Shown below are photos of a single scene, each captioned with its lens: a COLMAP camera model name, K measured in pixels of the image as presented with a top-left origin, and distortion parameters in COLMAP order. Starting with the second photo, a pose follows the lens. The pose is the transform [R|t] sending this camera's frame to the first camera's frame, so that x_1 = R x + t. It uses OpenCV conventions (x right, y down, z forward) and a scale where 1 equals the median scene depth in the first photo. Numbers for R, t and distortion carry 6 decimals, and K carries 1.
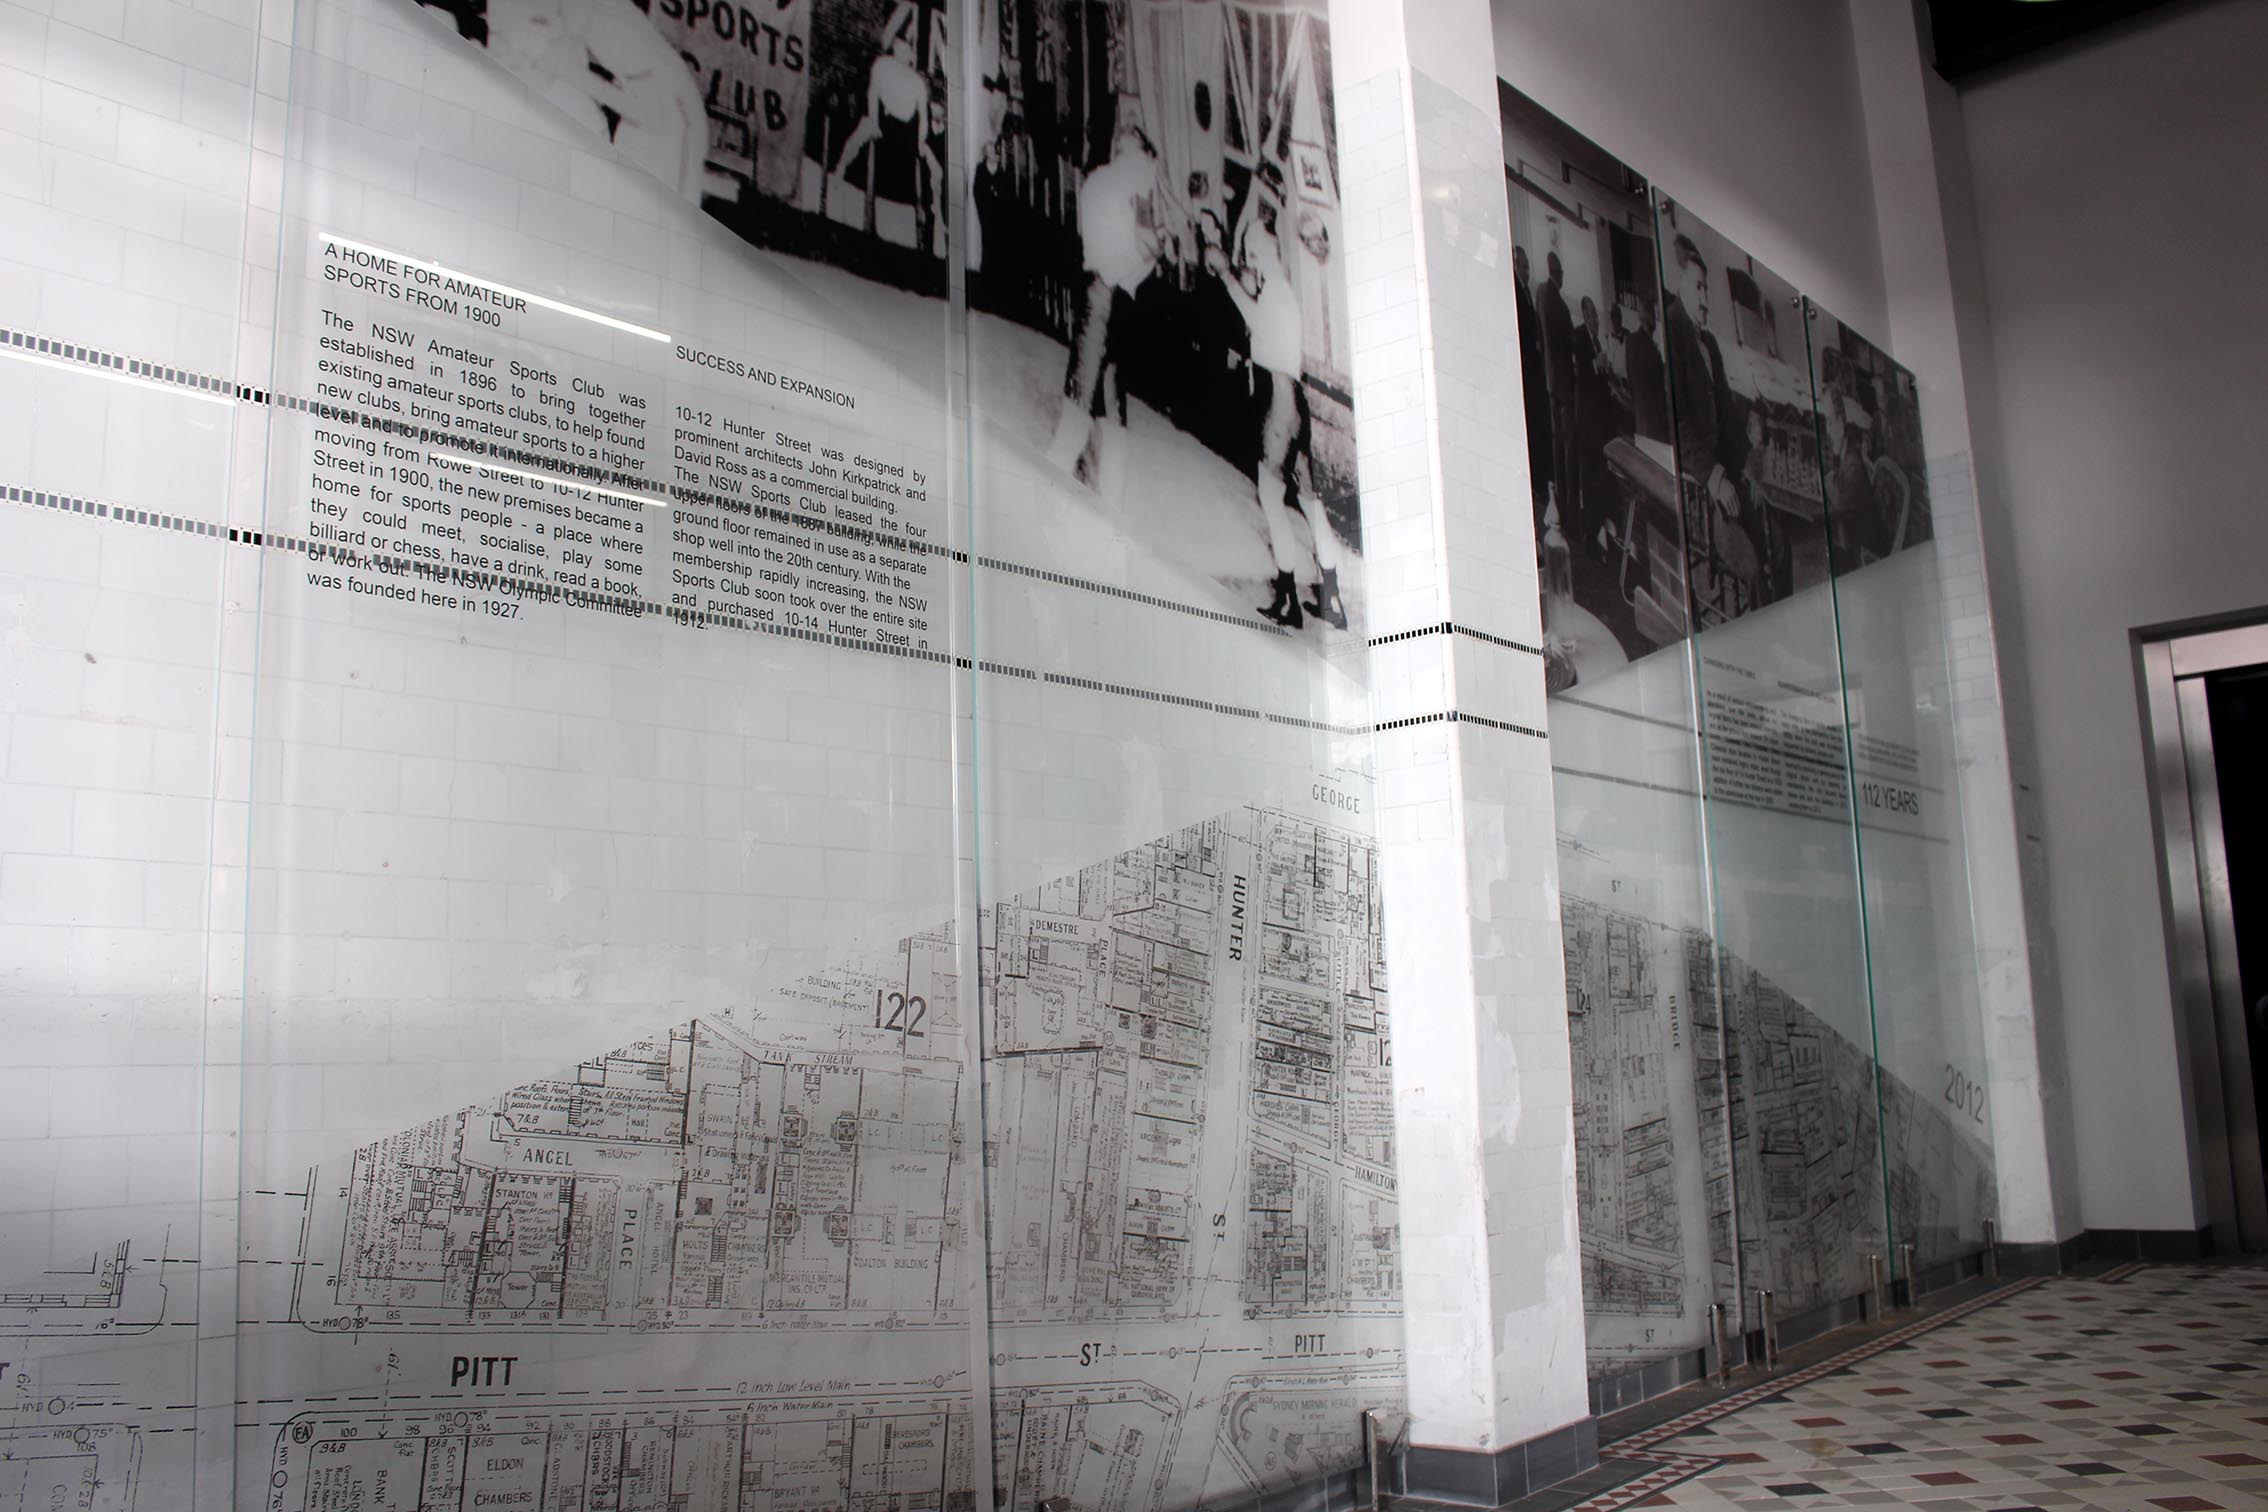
lens RADIAL K [[1868.3, 0, 1134.0], [0, 1868.3, 756.0], [0, 0, 1]] dist [-0.151023, 0.132395]
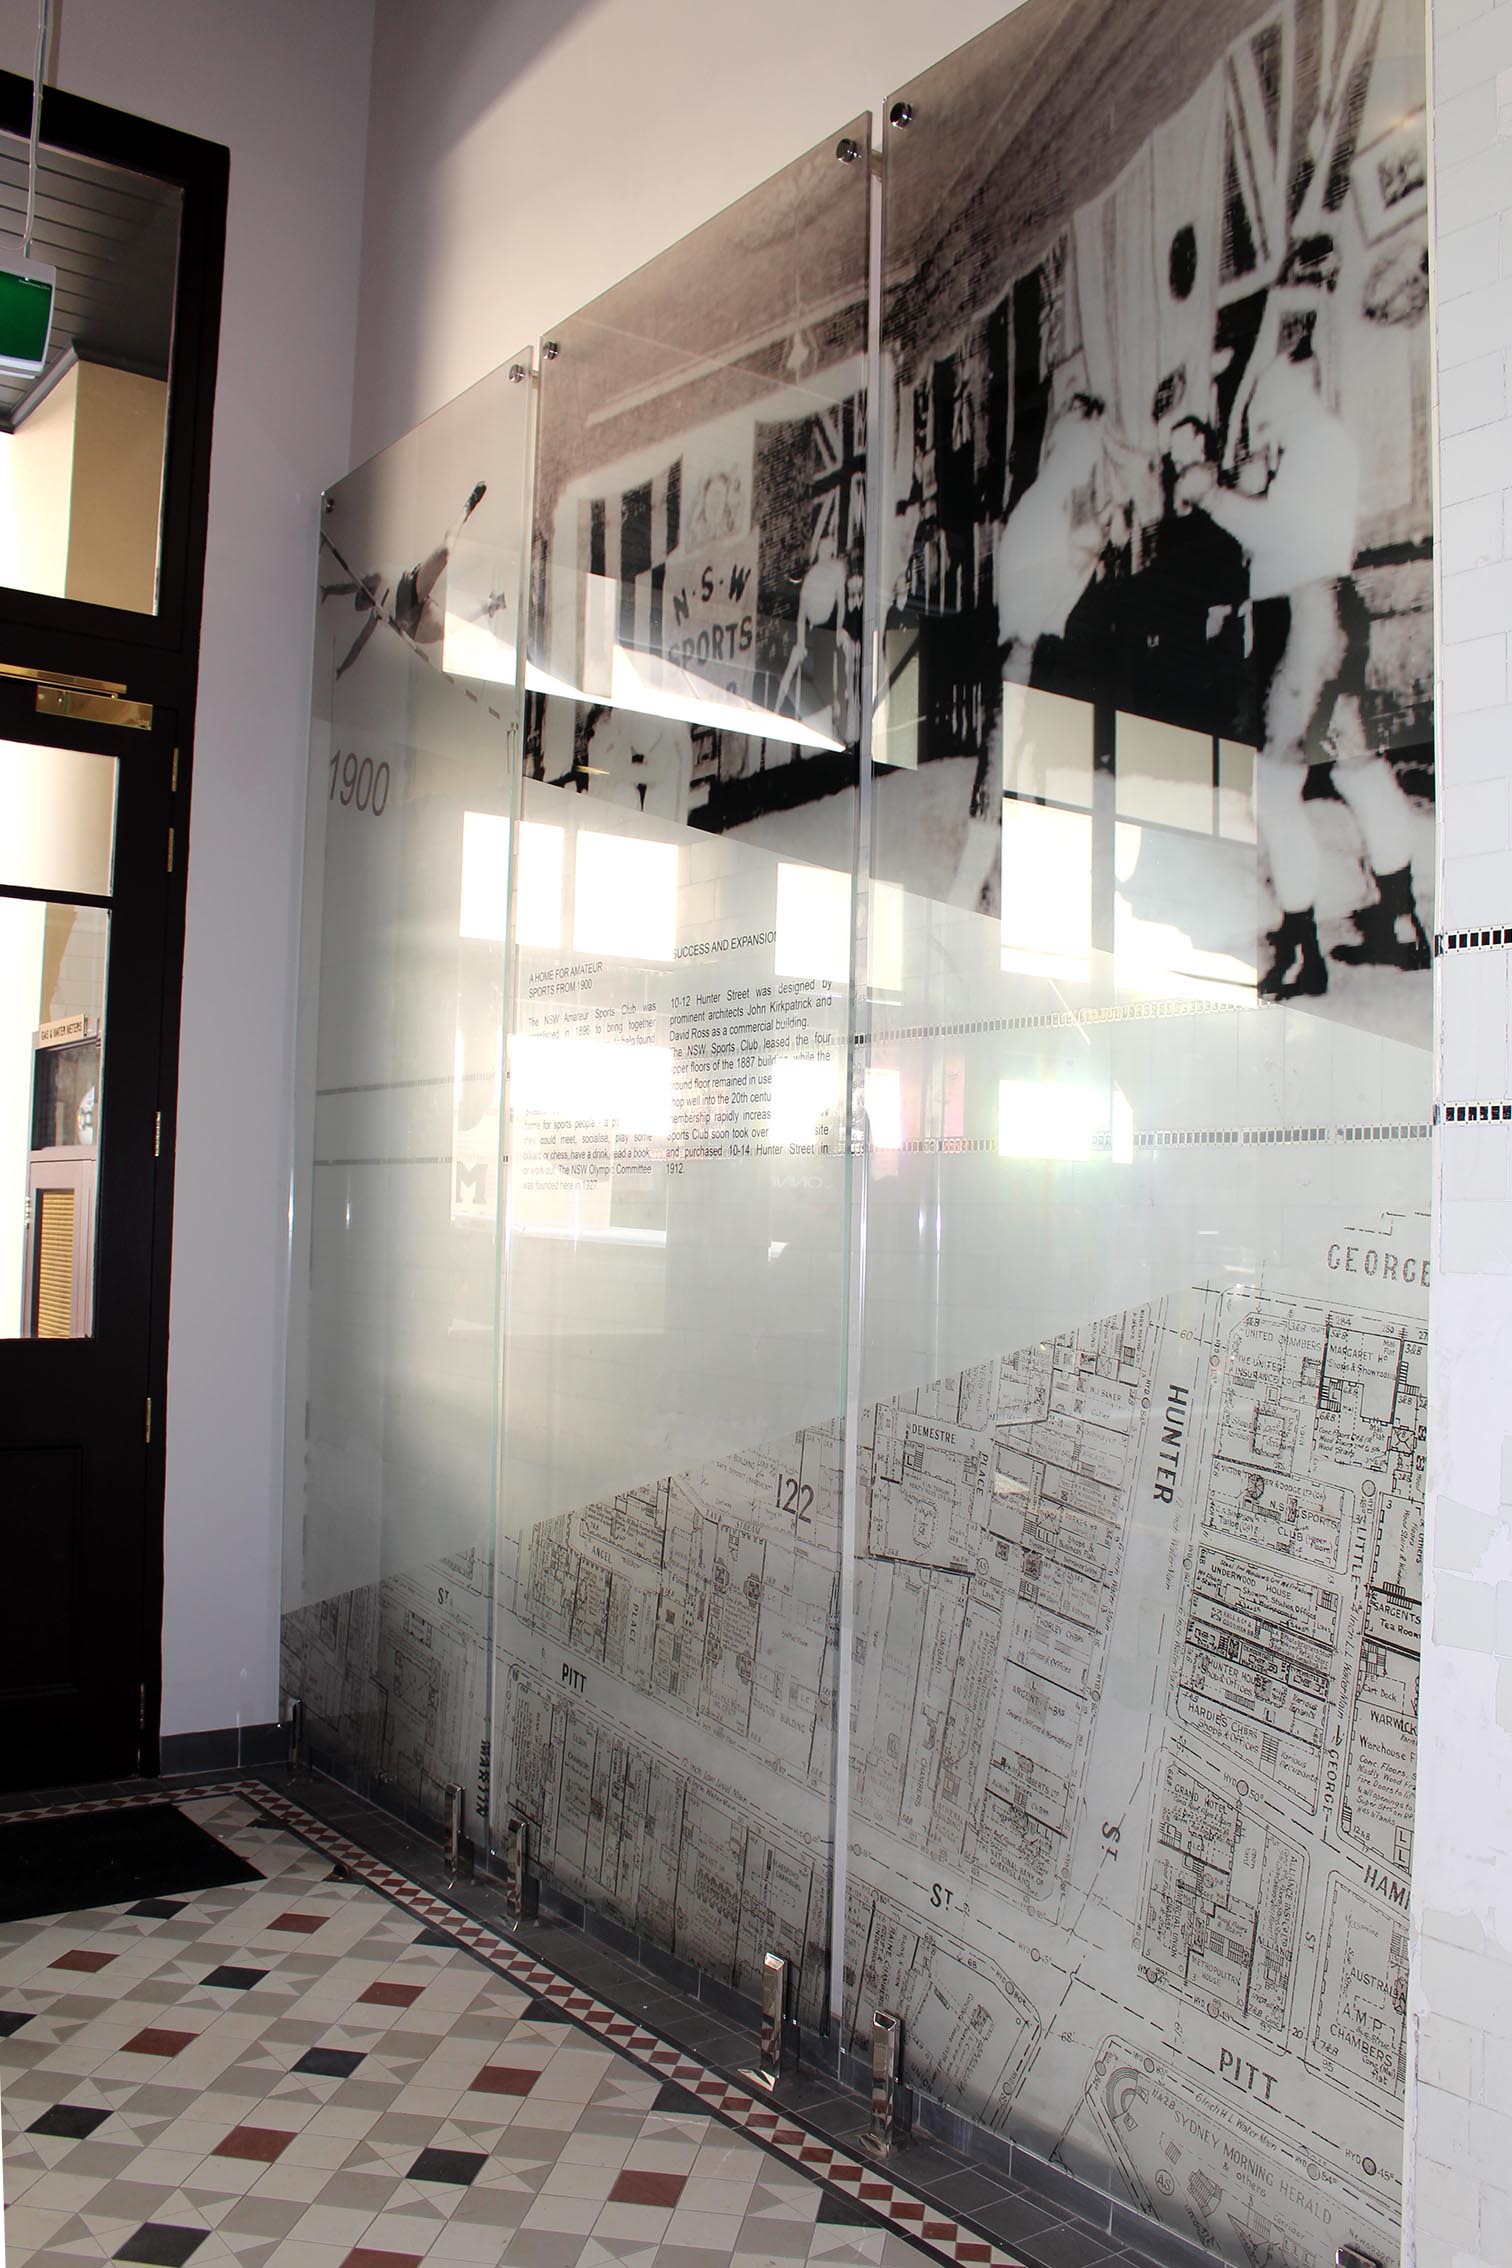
lens RADIAL K [[1868.3, 0, 756.0], [0, 1868.3, 1134.0], [0, 0, 1]] dist [-0.151023, 0.132395]
pose [[-0.179712, -0.021150, -0.983492, 0.678113], [0.141877, 0.988759, -0.047188, -0.018054], [0.973434, -0.148015, -0.174692, 0.846780]]
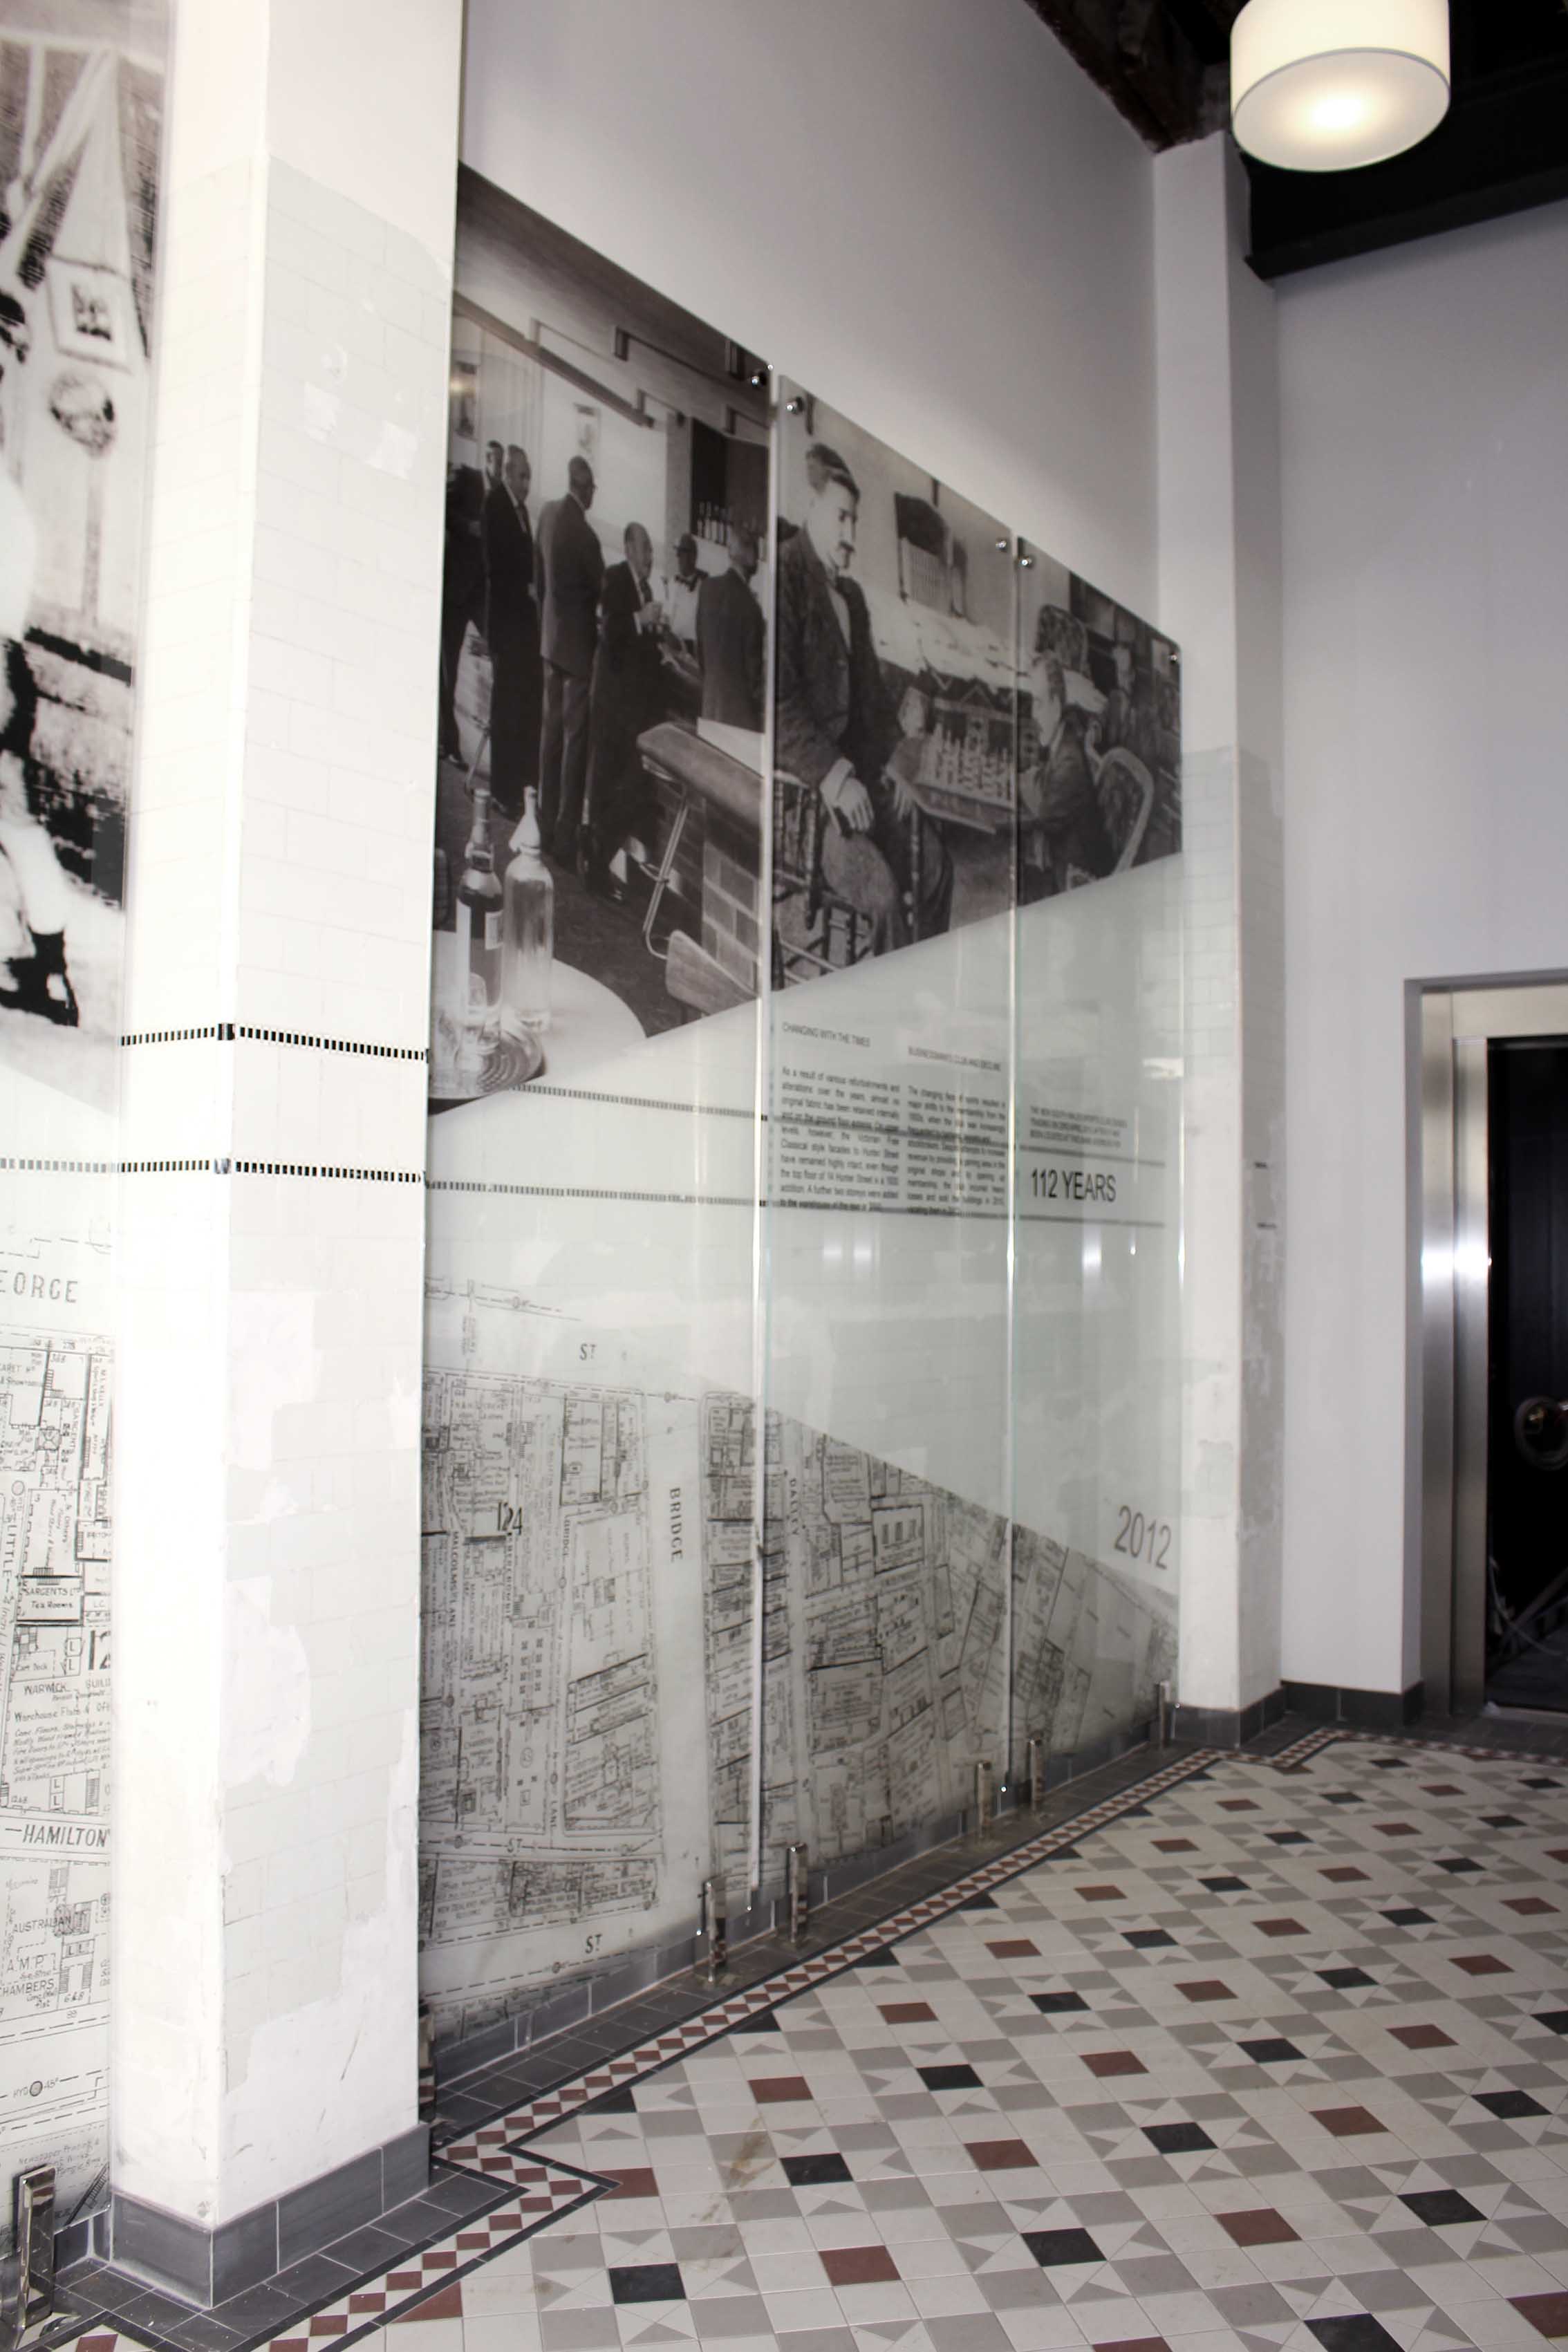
lens RADIAL K [[1937.5, 0, 784.0], [0, 1937.5, 1176.0], [0, 0, 1]] dist [-0.151023, 0.132395]
pose [[0.989625, 0.049454, 0.134891, 0.262750], [-0.064751, 0.991655, 0.111482, -0.101487], [-0.128253, -0.119060, 0.984569, 0.276729]]
